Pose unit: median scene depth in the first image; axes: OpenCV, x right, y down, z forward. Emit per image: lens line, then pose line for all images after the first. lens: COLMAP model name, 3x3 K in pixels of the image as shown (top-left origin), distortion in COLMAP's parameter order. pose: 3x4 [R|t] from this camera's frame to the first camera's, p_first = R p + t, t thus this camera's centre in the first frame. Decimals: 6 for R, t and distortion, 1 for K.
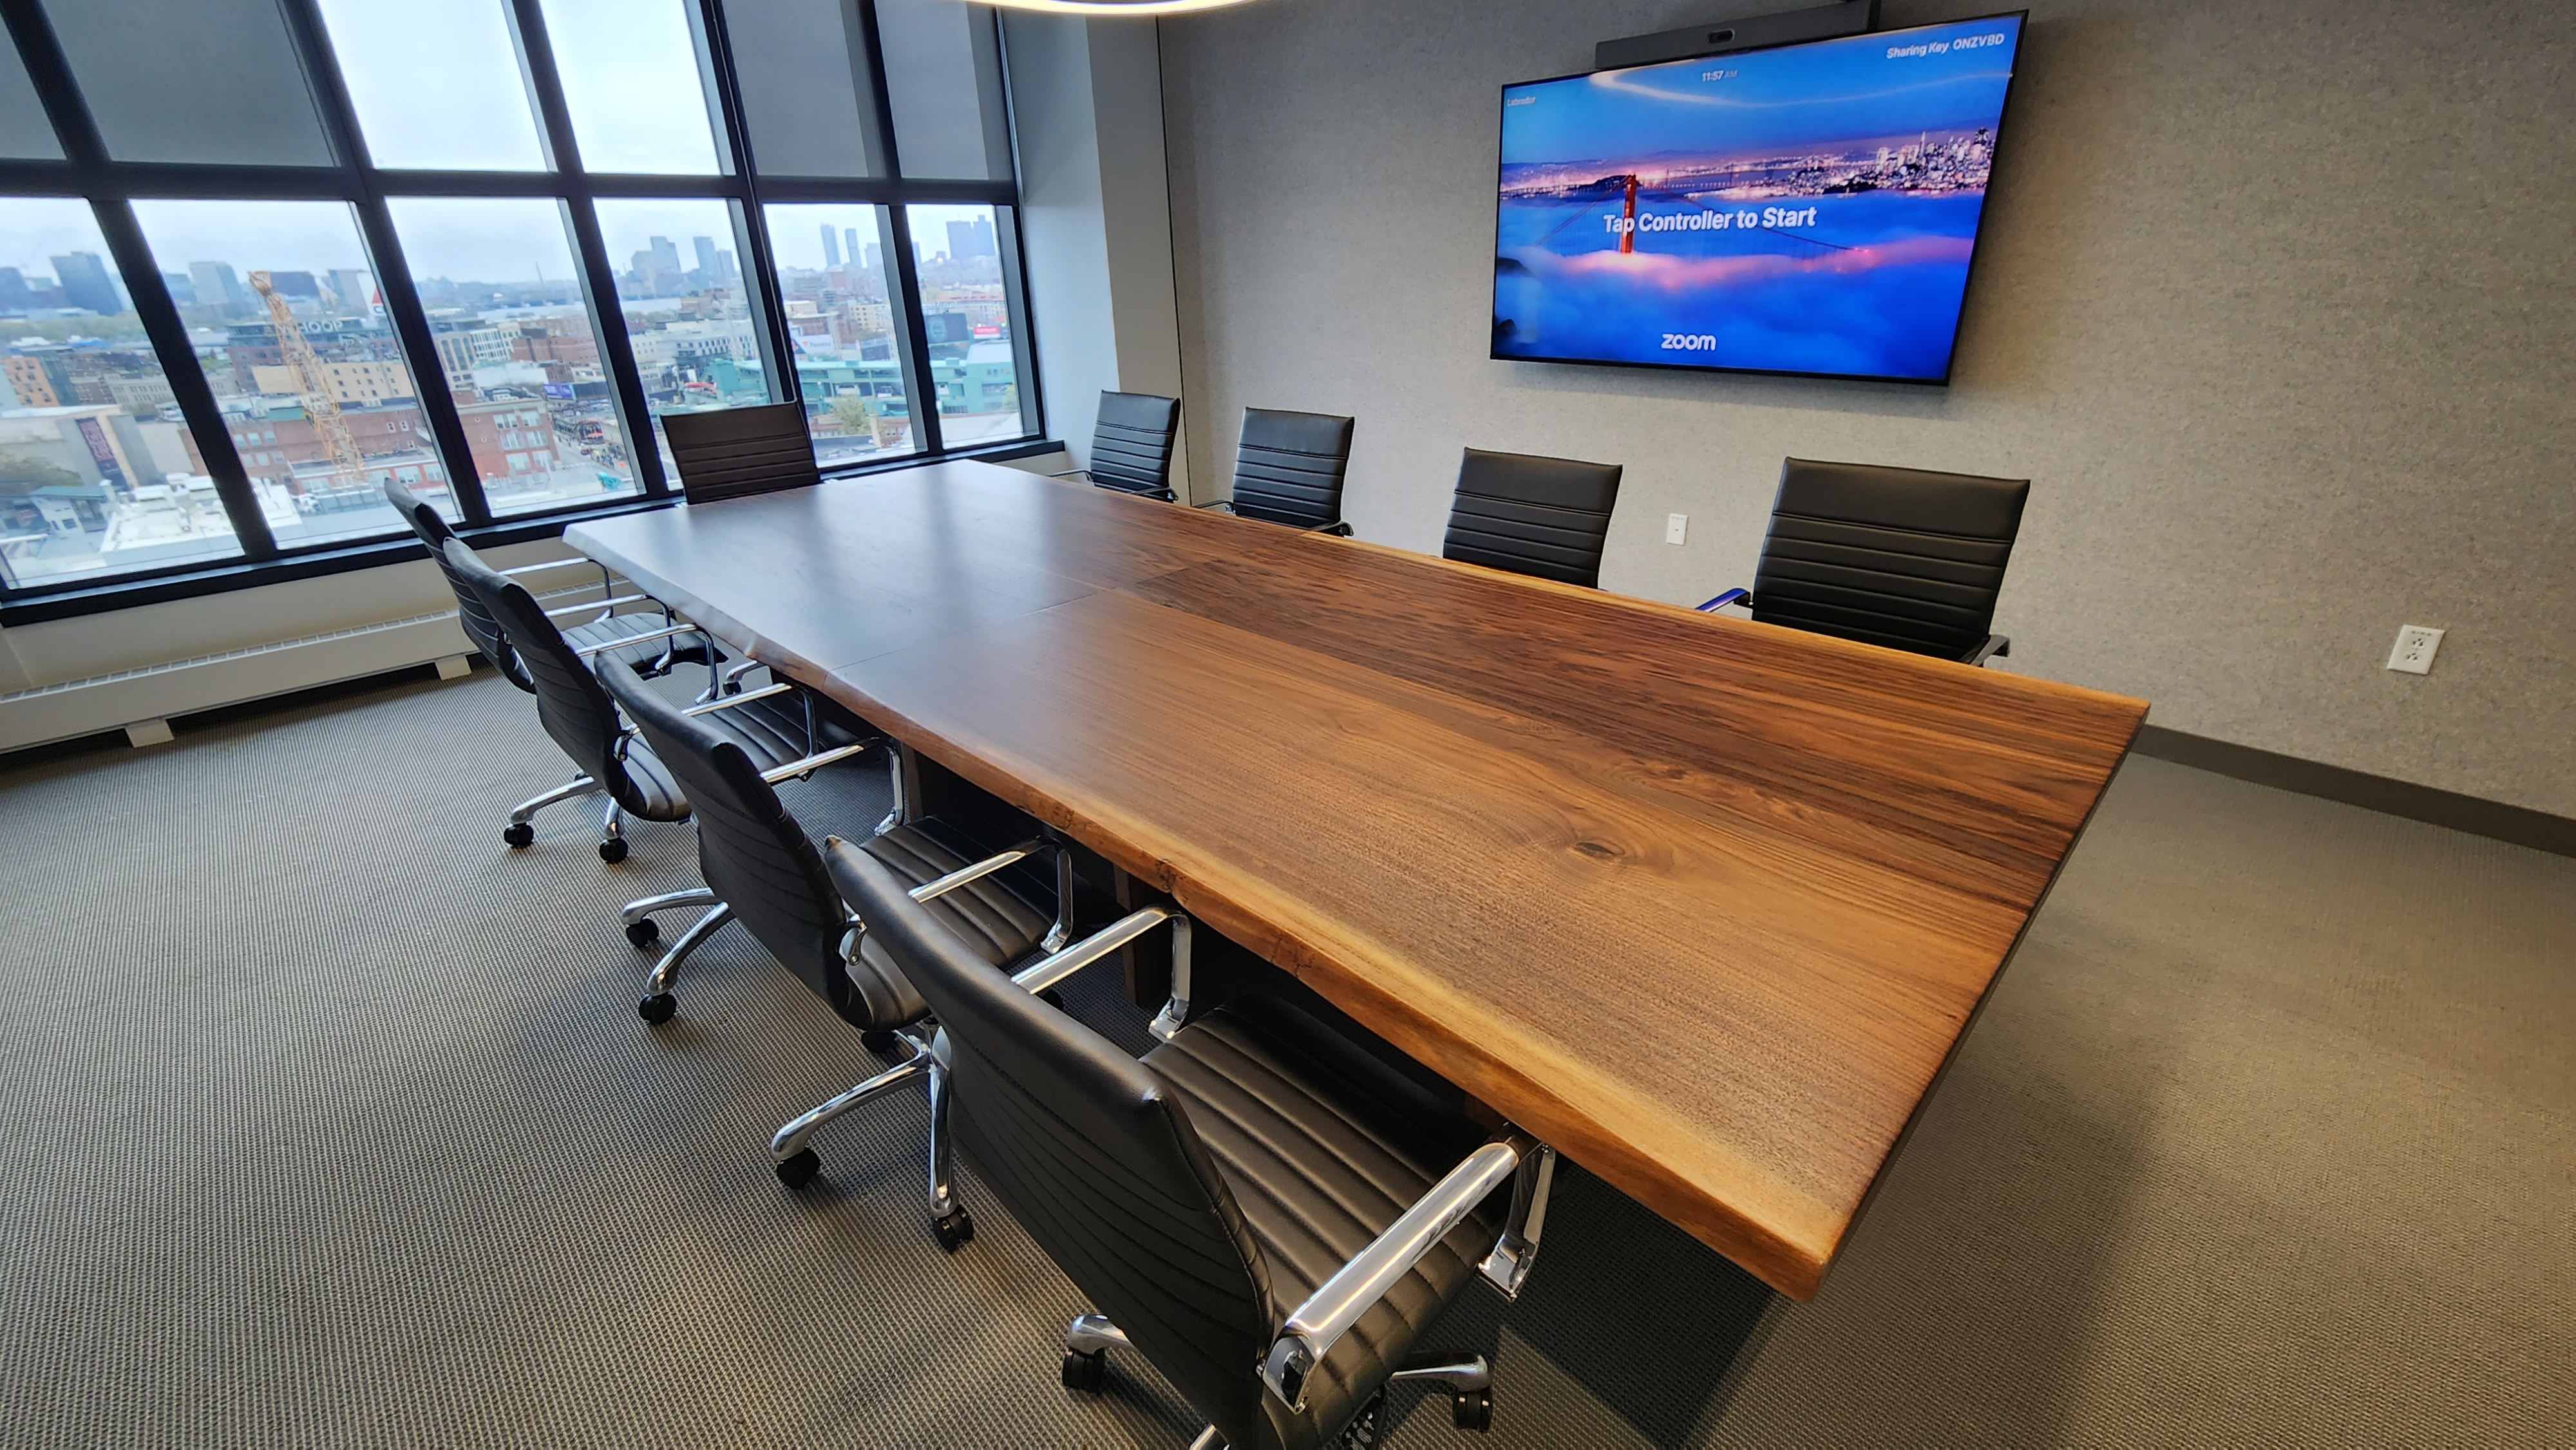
lens RADIAL K [[1055.0, 0, 1287.5], [0, 1055.0, 722.4], [0, 0, 1]] dist [0.001457, -0.001091]
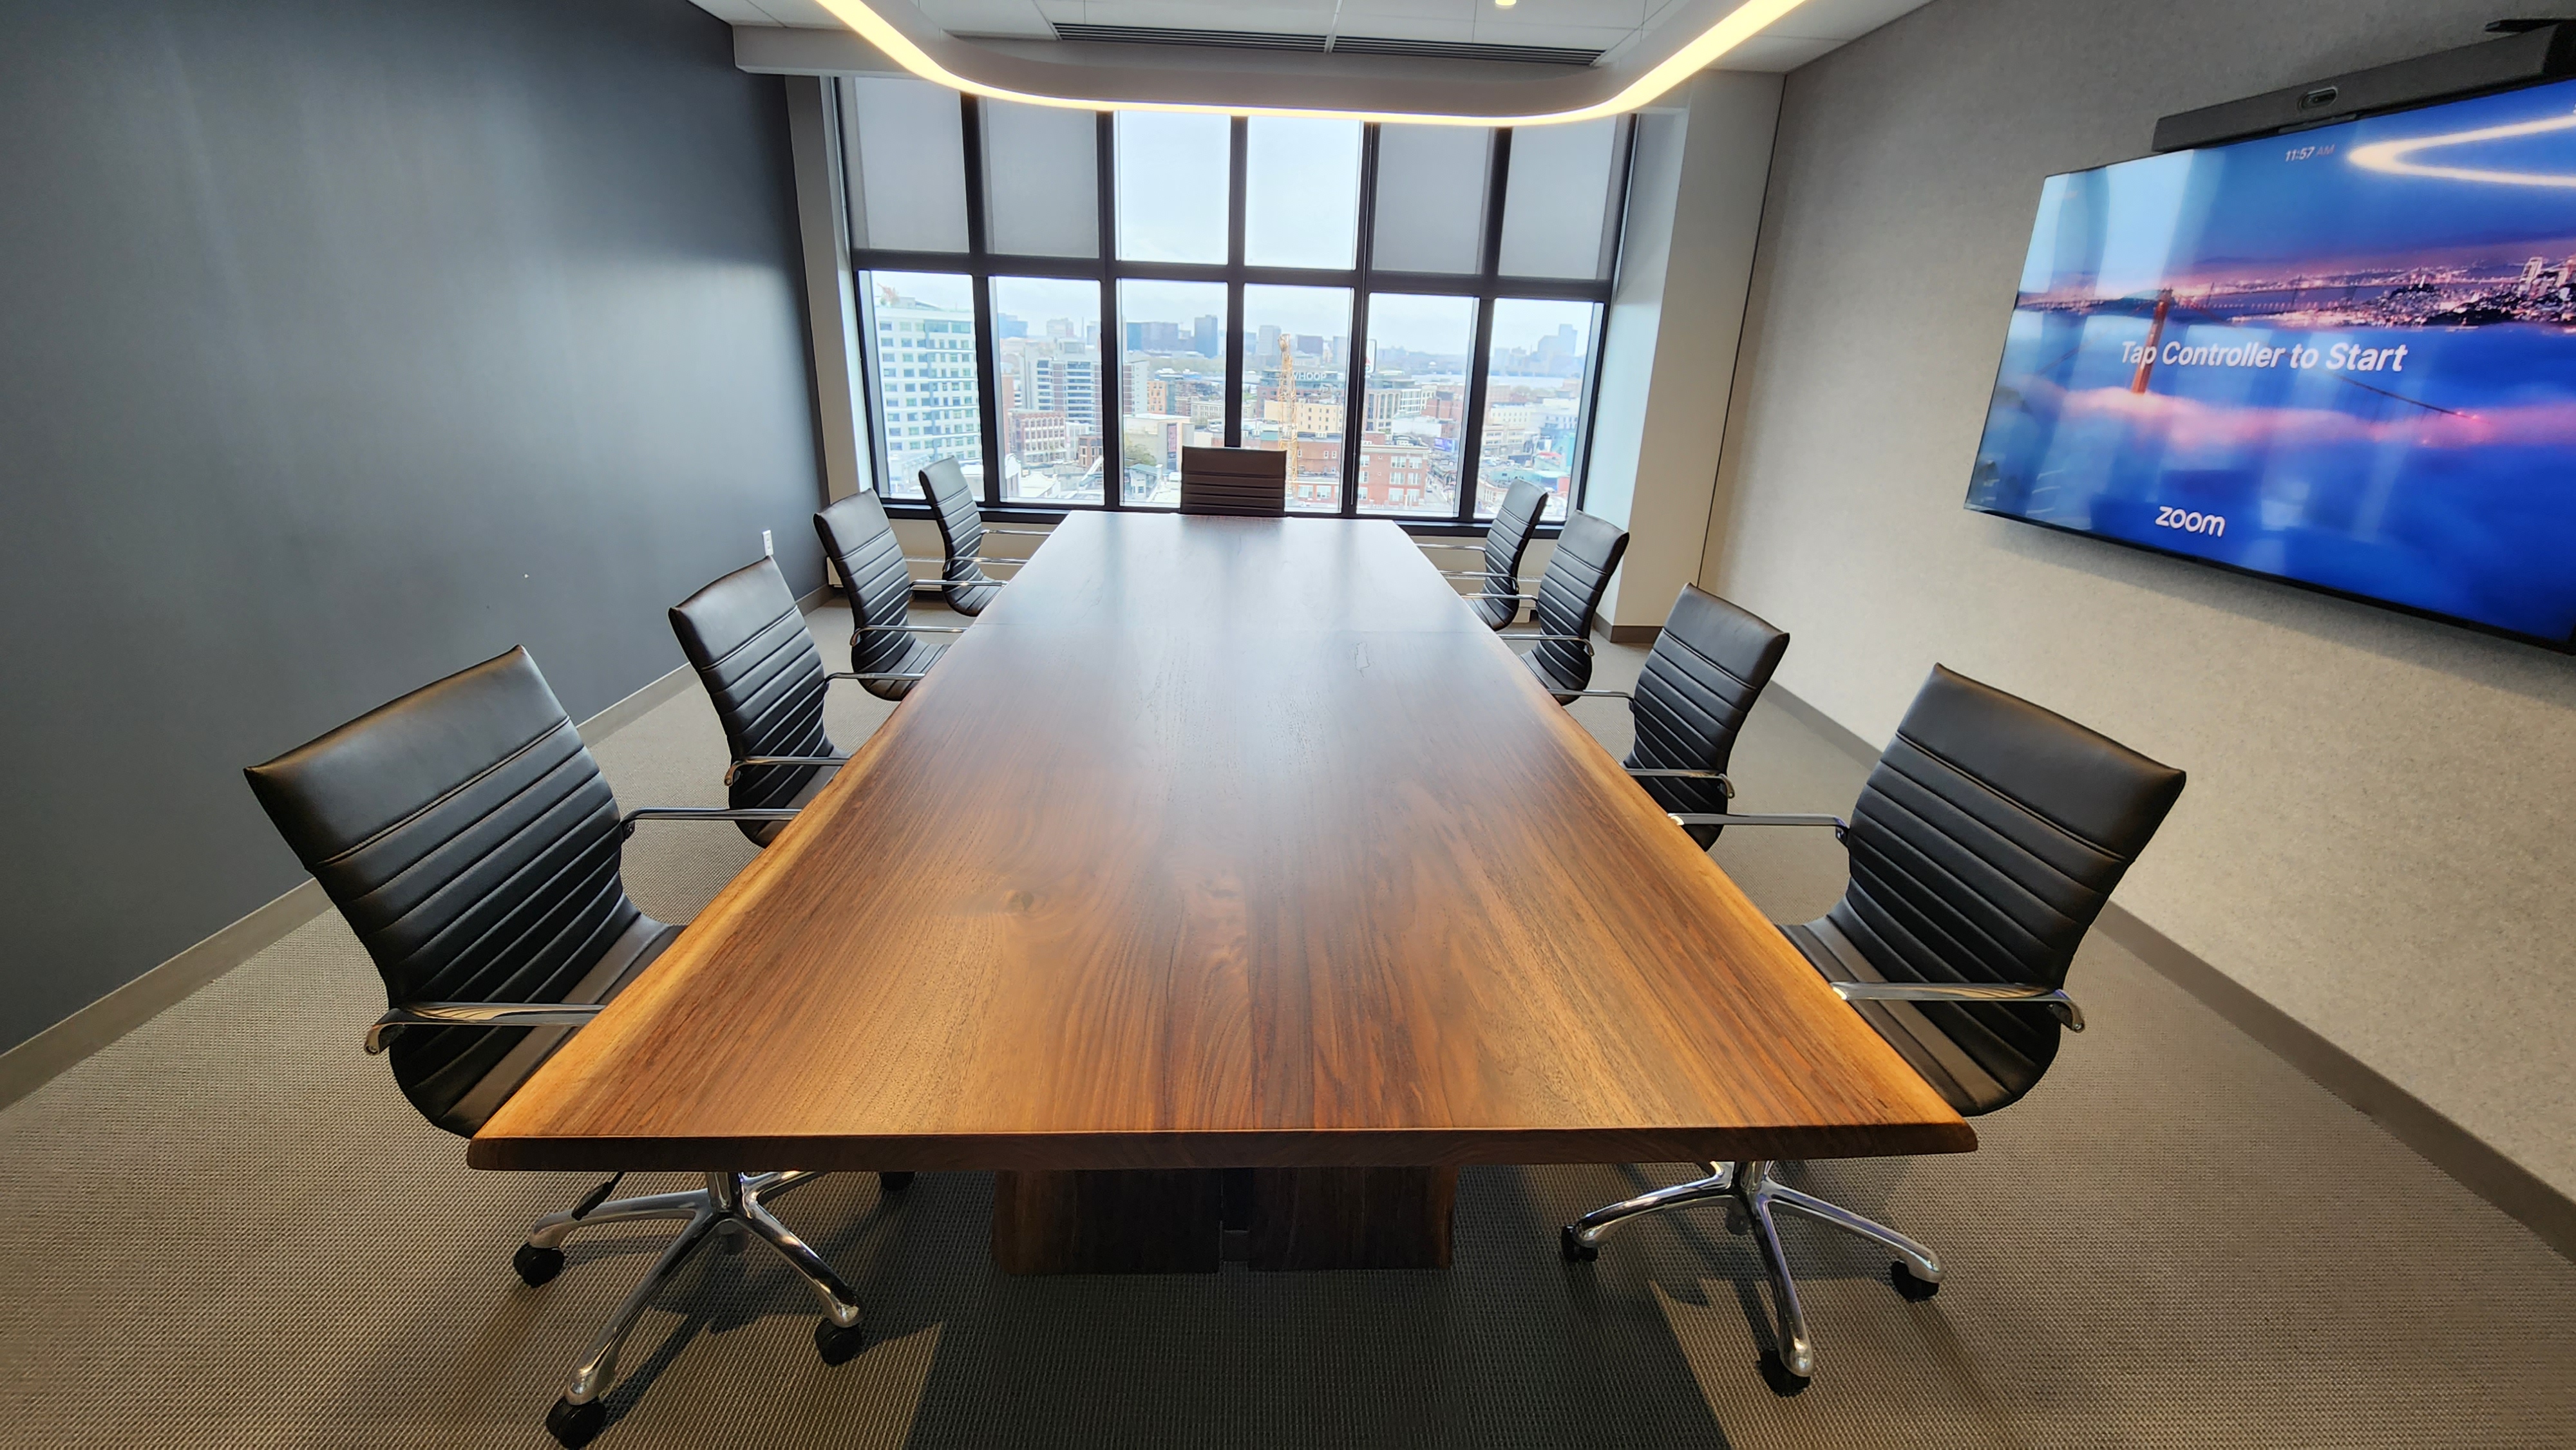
lens RADIAL K [[1055.0, 0, 1280.3], [0, 1055.0, 725.6], [0, 0, 1]] dist [0.001457, -0.001091]
pose [[0.736704, 0.283502, -0.613917, 0.438283], [-0.328791, 0.943506, 0.041152, -0.068618], [0.590901, 0.171533, 0.788297, 0.125707]]
